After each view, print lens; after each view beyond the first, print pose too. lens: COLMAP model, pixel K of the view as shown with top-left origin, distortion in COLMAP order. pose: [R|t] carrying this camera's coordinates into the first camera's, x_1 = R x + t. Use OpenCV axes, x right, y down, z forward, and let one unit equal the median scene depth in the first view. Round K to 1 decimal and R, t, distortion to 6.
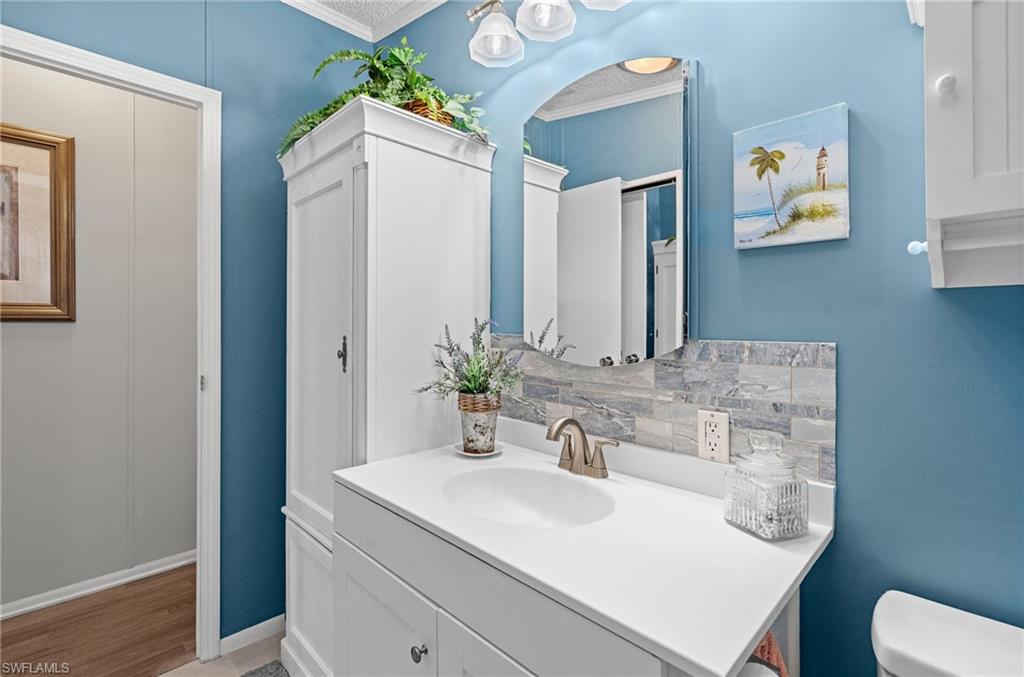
lens RADIAL K [[473.6, 0, 510.3], [0, 473.6, 327.1], [0, 0, 1]] dist [0.001665, 0.000034]
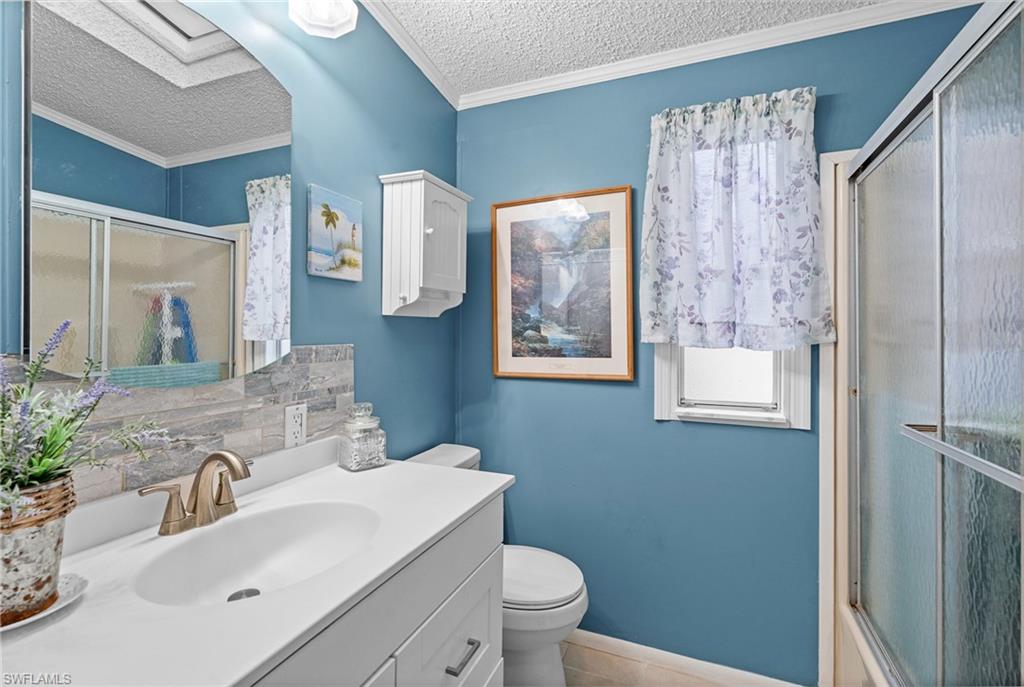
lens RADIAL K [[463.2, 0, 521.4], [0, 463.2, 341.6], [0, 0, 1]] dist [0.003105, 0.000506]
pose [[-0.394949, -0.021223, 0.918458, -0.907264], [0.001776, 0.999714, 0.023864, -0.011446], [-0.918701, 0.011057, -0.394798, 0.972578]]
